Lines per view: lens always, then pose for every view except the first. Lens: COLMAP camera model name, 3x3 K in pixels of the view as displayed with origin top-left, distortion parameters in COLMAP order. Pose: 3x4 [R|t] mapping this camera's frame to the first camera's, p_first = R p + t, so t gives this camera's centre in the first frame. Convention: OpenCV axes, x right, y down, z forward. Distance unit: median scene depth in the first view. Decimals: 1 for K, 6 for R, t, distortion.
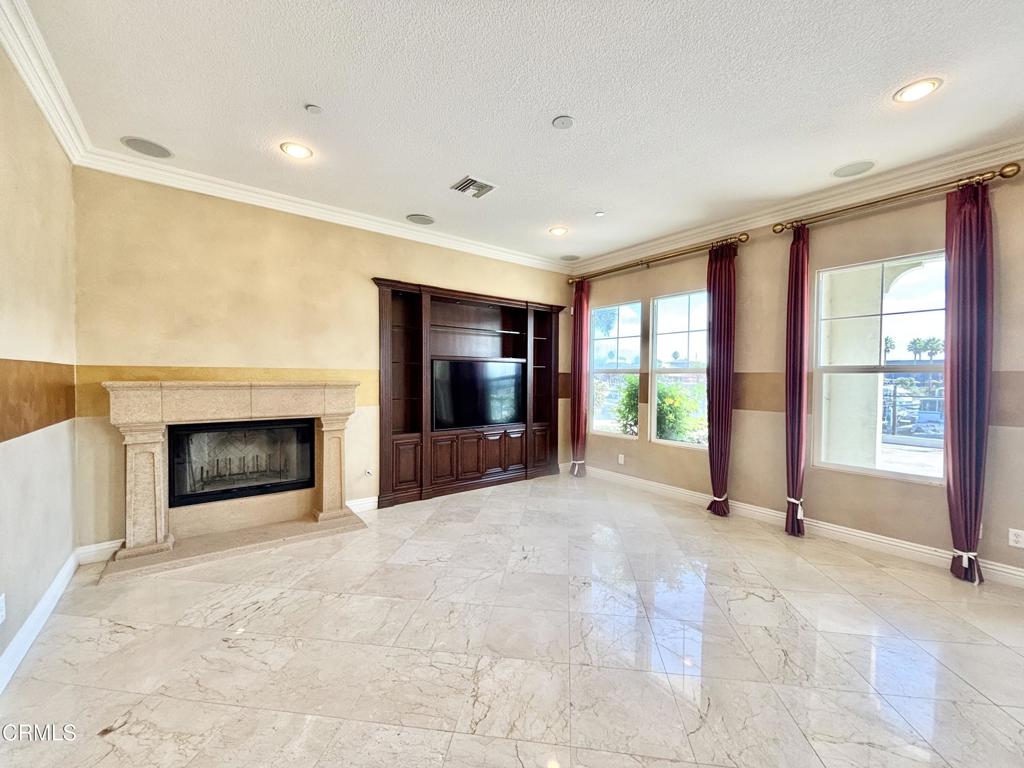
lens RADIAL K [[409.0, 0, 514.3], [0, 409.0, 386.9], [0, 0, 1]] dist [0.002079, -0.001264]
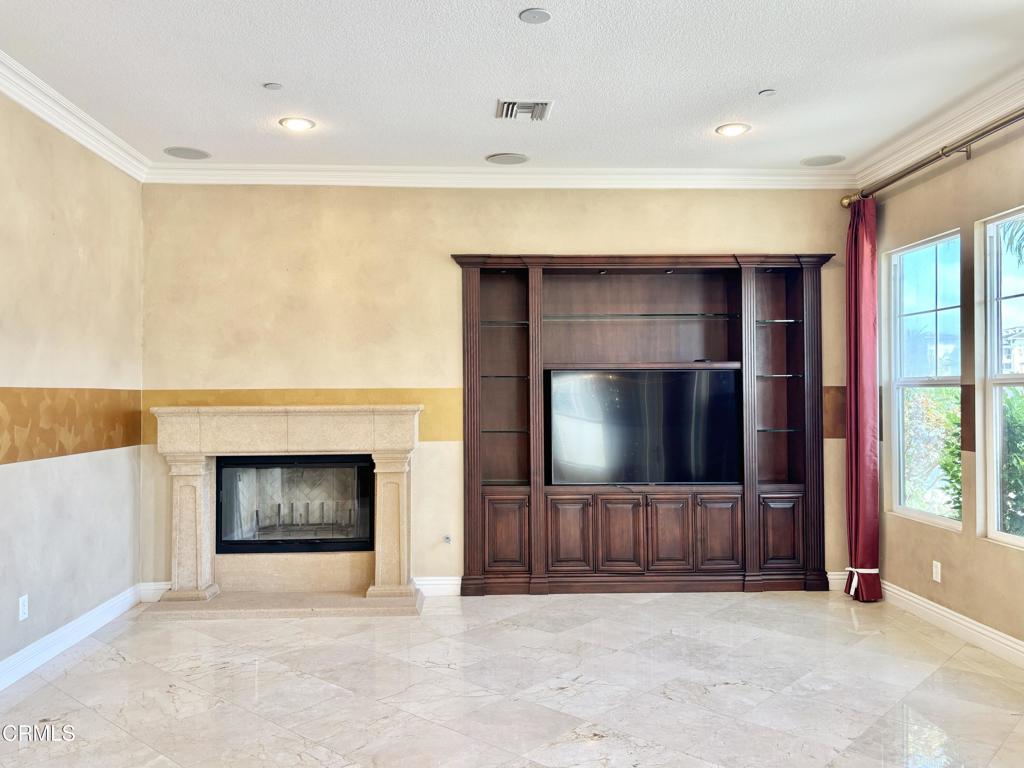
lens RADIAL K [[769.4, 0, 466.1], [0, 769.4, 385.8], [0, 0, 1]] dist [0.054247, -0.052799]
pose [[0.824985, -0.018935, -0.564838, 0.409417], [-0.003071, 0.999274, -0.037984, 0.002561], [0.565147, 0.033071, 0.824327, -0.047314]]
